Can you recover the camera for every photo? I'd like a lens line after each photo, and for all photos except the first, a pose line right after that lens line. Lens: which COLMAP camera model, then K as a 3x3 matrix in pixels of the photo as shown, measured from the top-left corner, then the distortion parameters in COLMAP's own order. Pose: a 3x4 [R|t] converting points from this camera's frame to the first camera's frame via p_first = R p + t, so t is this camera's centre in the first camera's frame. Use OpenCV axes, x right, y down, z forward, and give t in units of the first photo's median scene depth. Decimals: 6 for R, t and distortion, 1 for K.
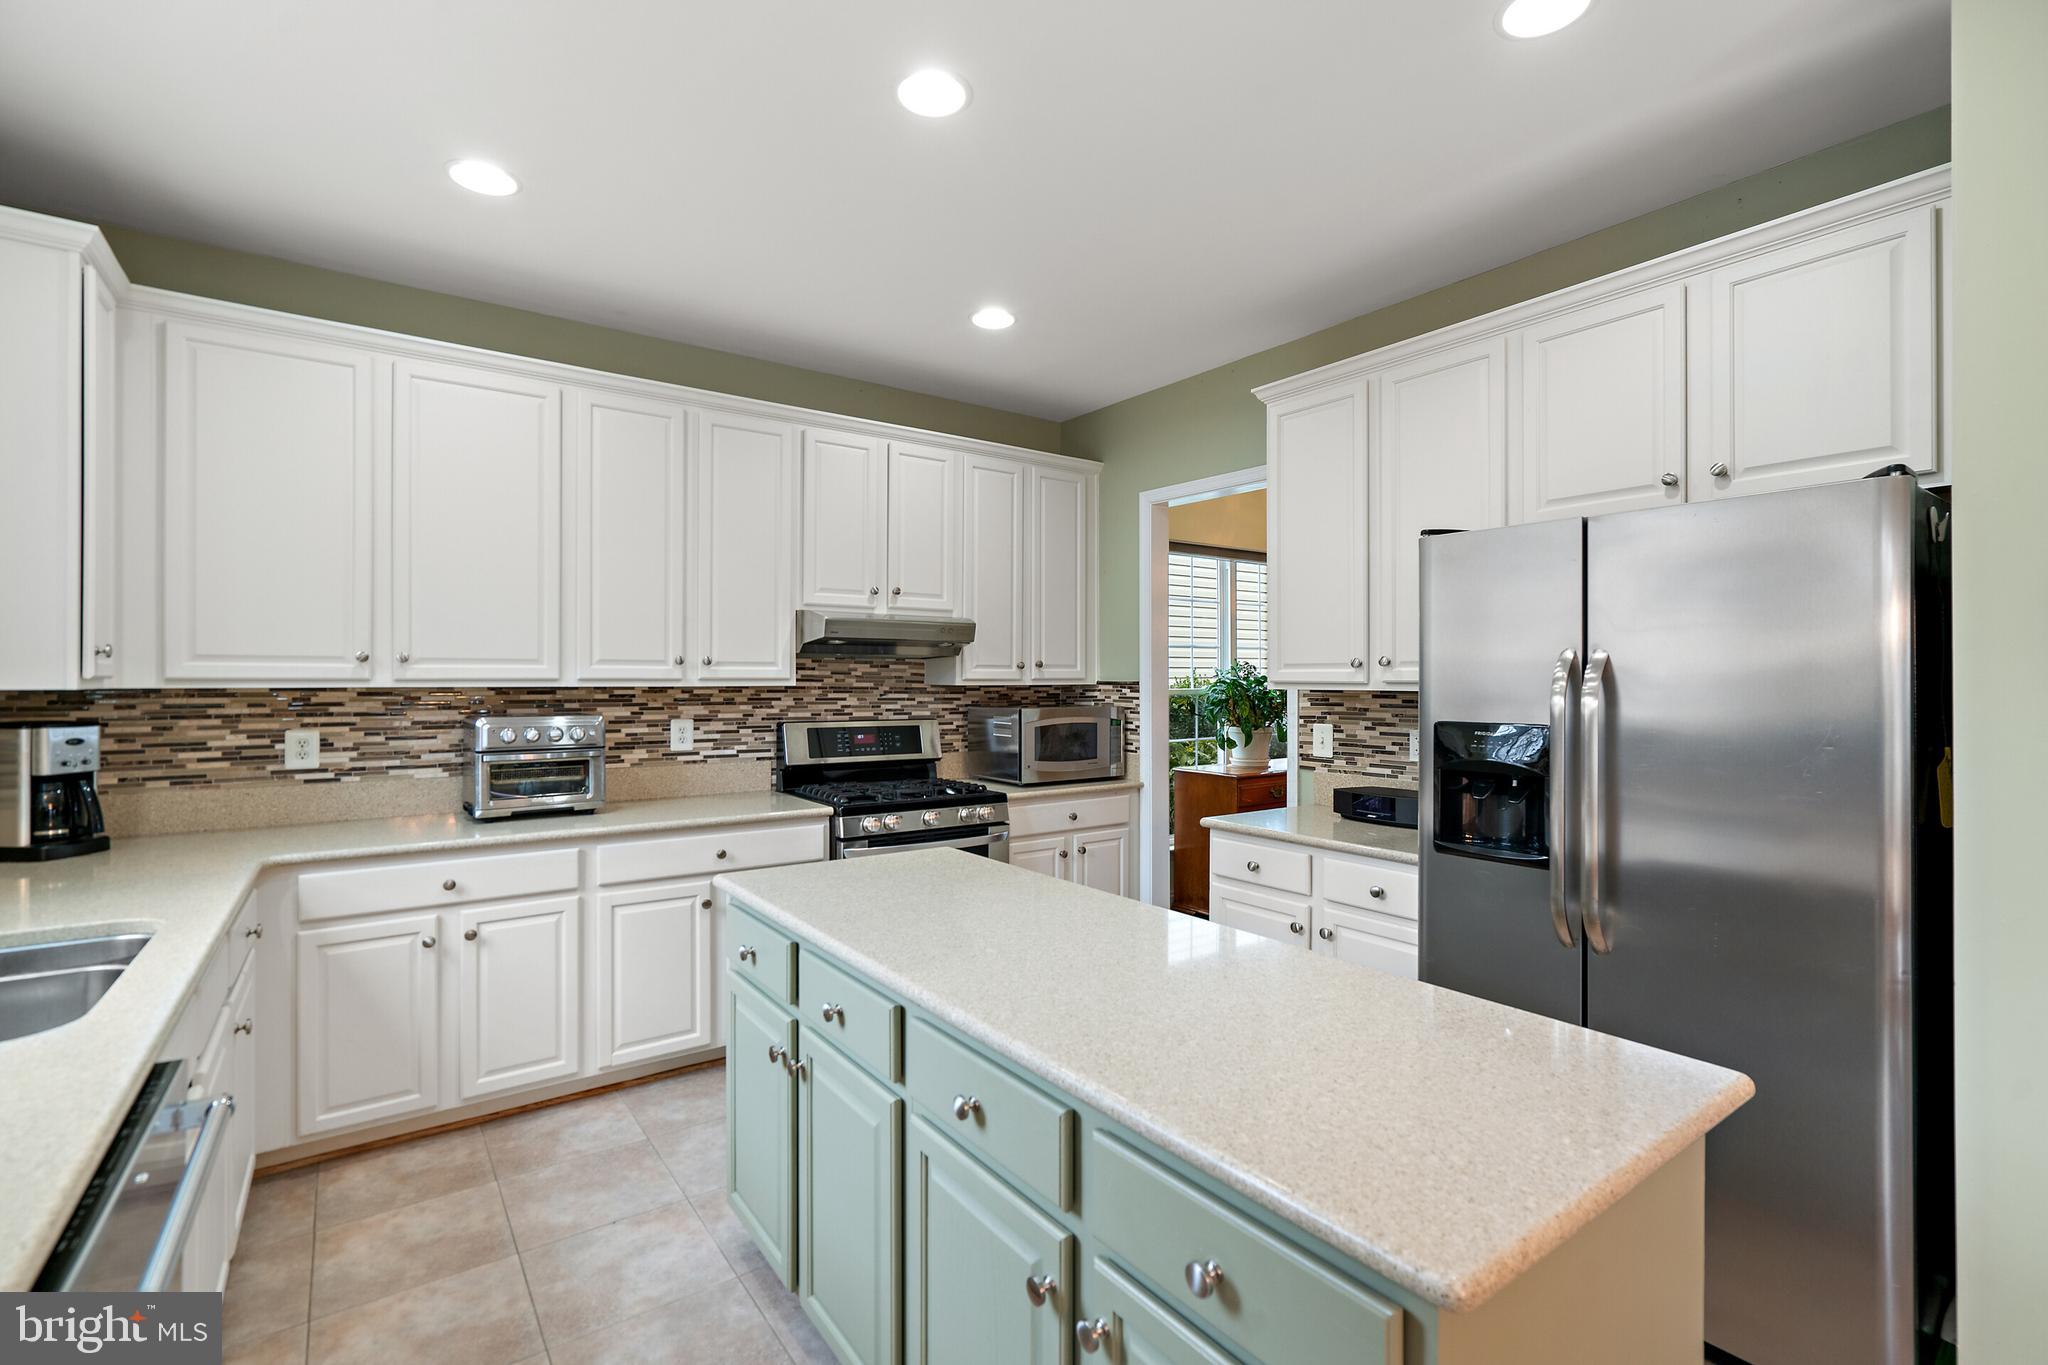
lens RADIAL K [[915.5, 0, 1017.9], [0, 915.5, 676.4], [0, 0, 1]] dist [-0.000521, 0.000306]
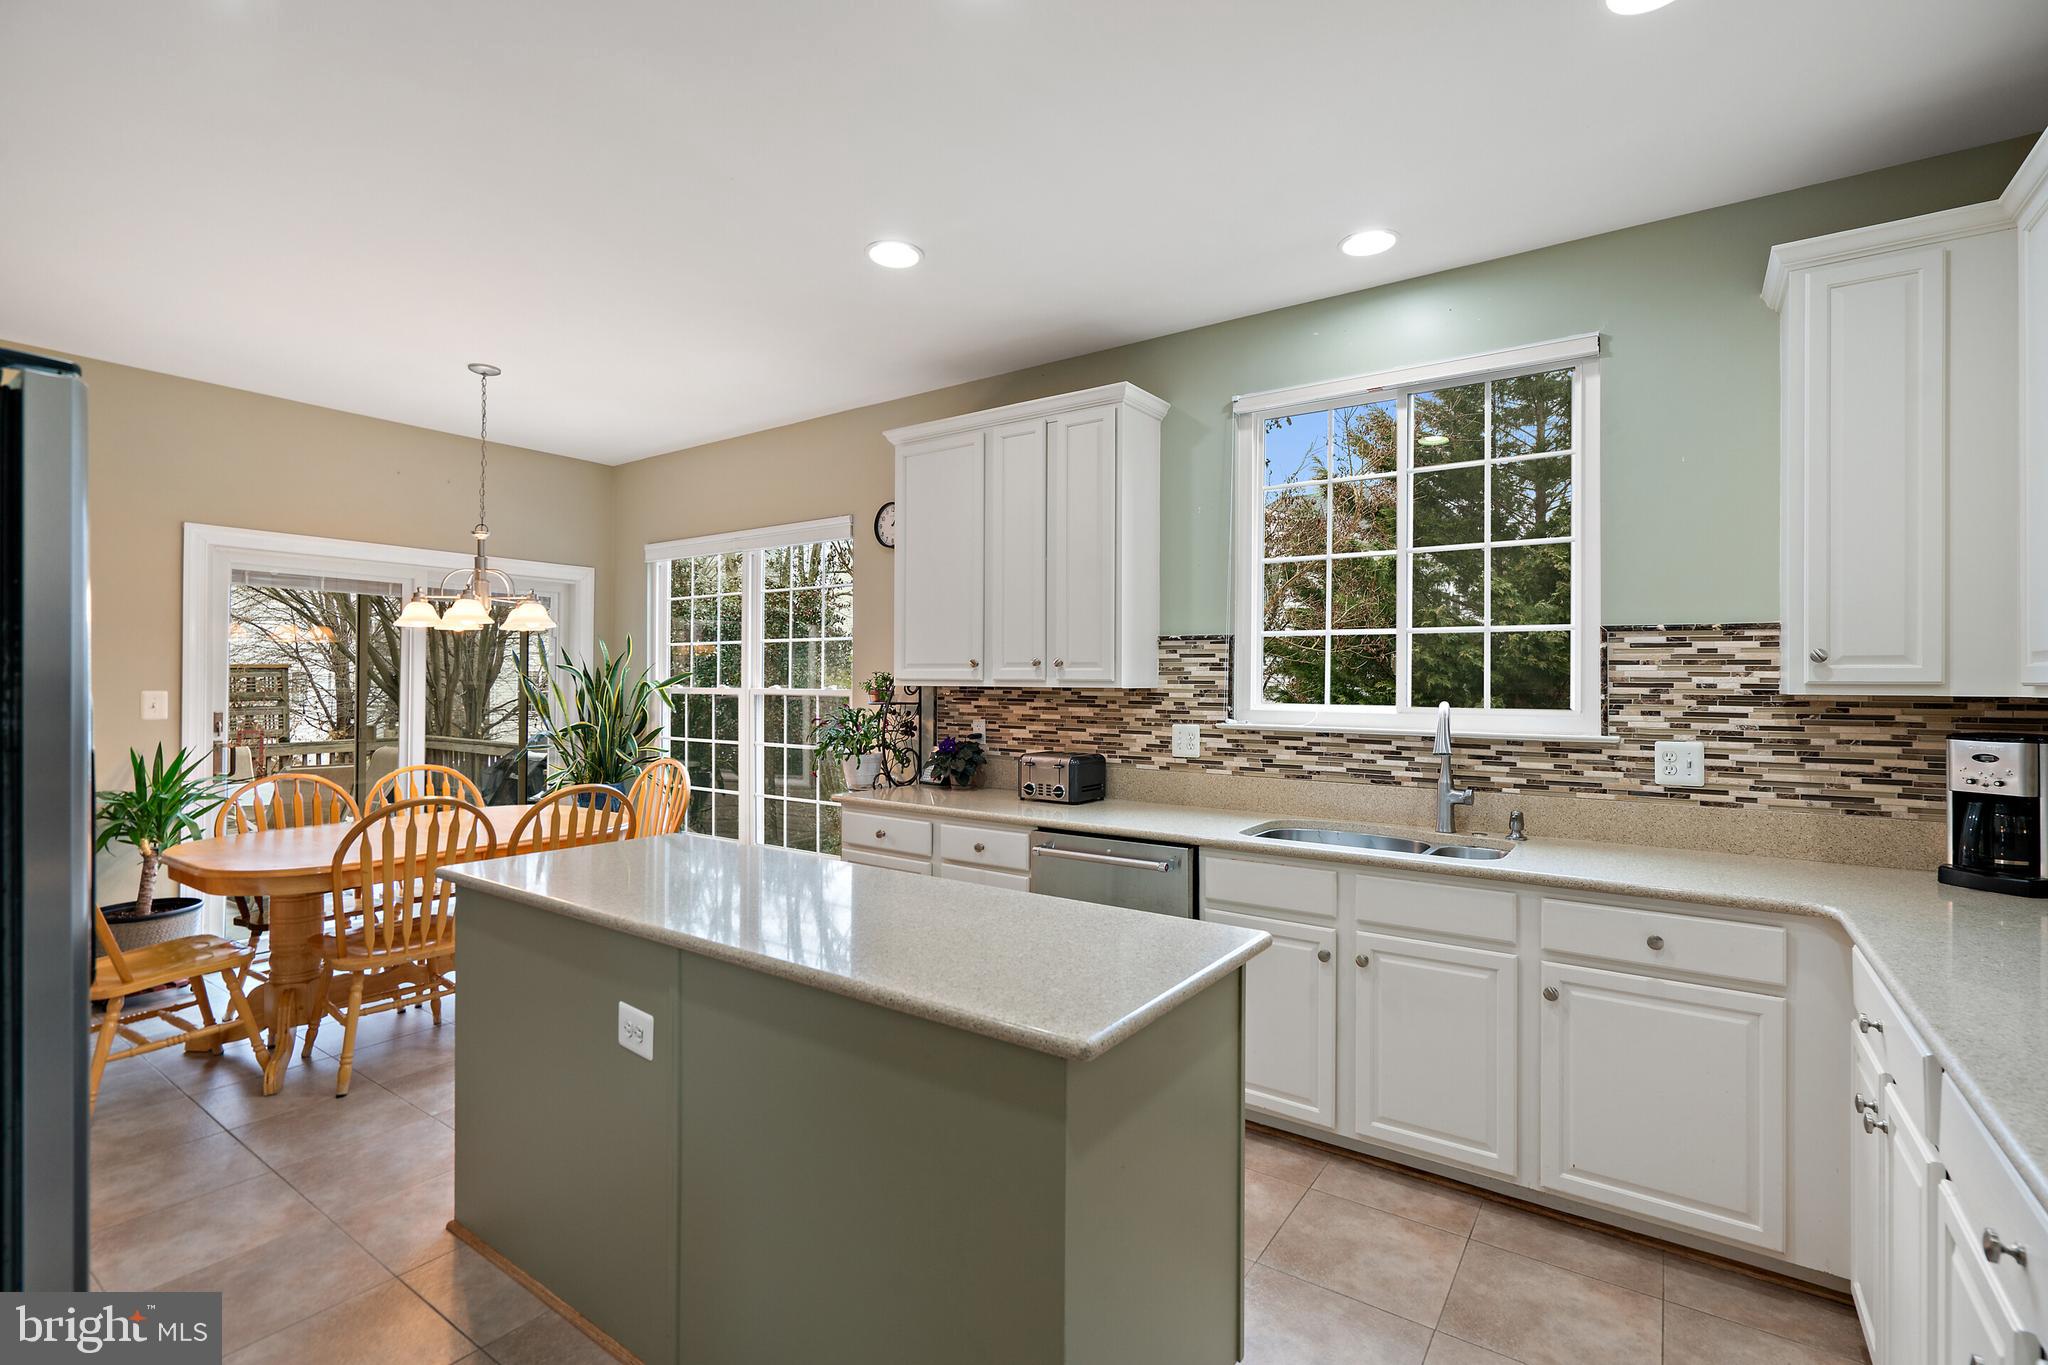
lens RADIAL K [[937.5, 0, 1031.1], [0, 937.5, 677.0], [0, 0, 1]] dist [0.000759, 0.000658]
pose [[-0.941004, -0.006393, -0.338336, 0.087837], [-0.003628, 0.999955, -0.008806, 0.003711], [0.338377, -0.007059, -0.940984, 1.093078]]
